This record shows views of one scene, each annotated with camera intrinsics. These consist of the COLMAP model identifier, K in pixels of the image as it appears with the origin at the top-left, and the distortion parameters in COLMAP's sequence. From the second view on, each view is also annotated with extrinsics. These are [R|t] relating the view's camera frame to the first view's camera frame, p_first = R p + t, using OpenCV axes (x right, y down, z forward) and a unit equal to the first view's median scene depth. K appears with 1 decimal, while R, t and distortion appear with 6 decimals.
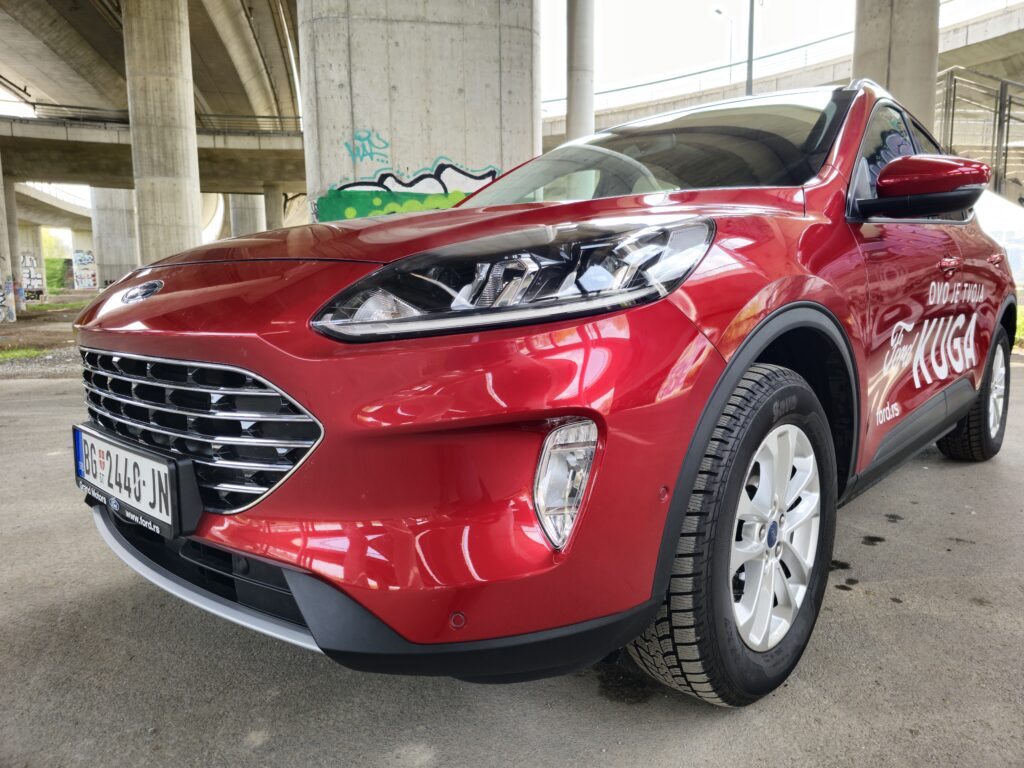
lens RADIAL K [[689.8, 0, 507.5], [0, 689.8, 380.7], [0, 0, 1]] dist [0.062299, -0.058308]
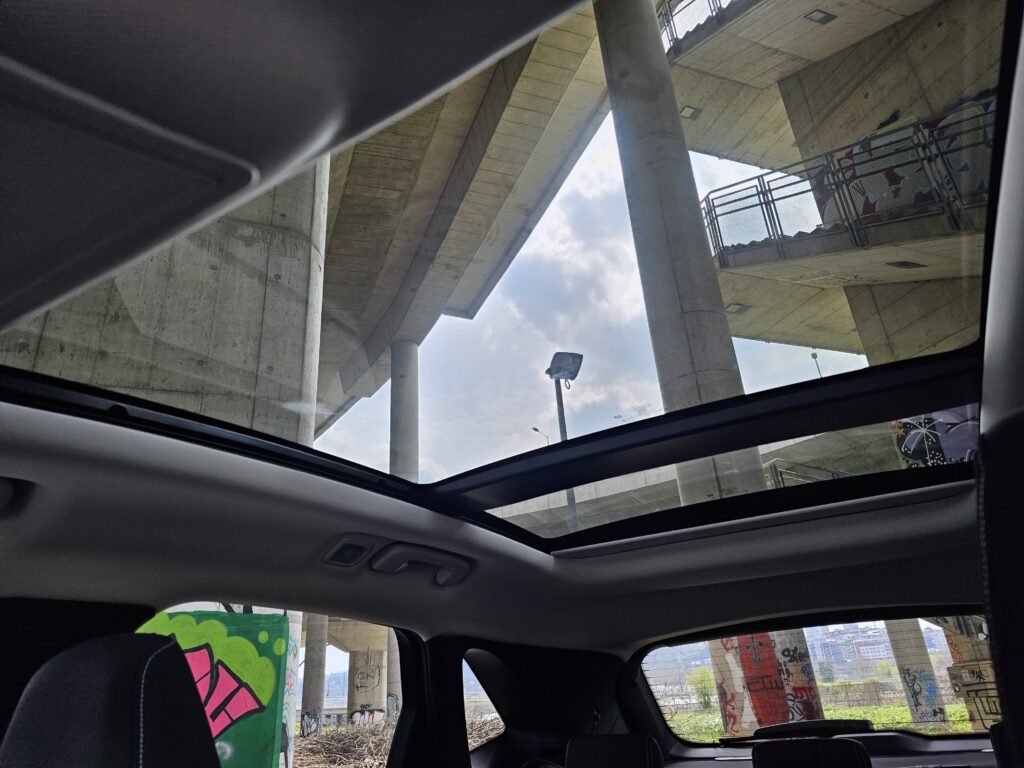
lens RADIAL K [[689.8, 0, 507.5], [0, 689.8, 380.7], [0, 0, 1]] dist [0.062299, -0.058308]
pose [[0.976641, 0.037243, 0.211625, 0.100422], [0.081784, 0.846312, -0.526373, -0.088380], [-0.198704, 0.531385, 0.823497, 0.287733]]
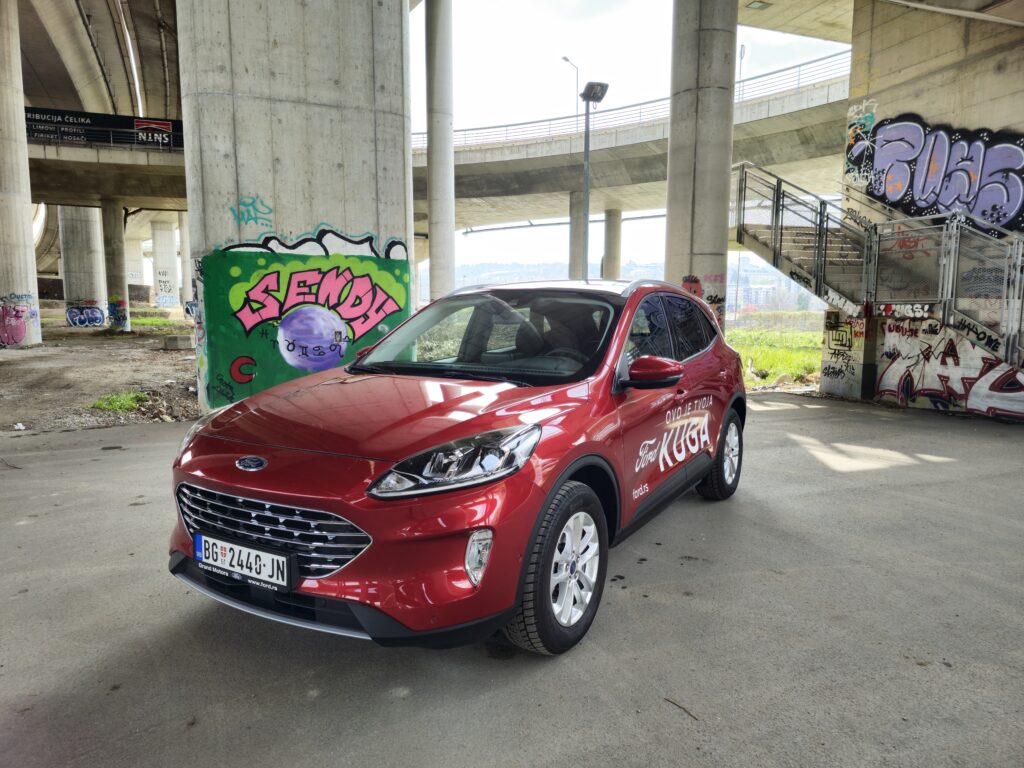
lens RADIAL K [[693.8, 0, 509.6], [0, 693.8, 389.5], [0, 0, 1]] dist [0.067554, -0.059290]
pose [[0.979200, -0.010520, 0.202626, -0.032687], [0.012304, 0.999896, -0.007544, -0.045947], [-0.202526, 0.009880, 0.979227, -0.153292]]
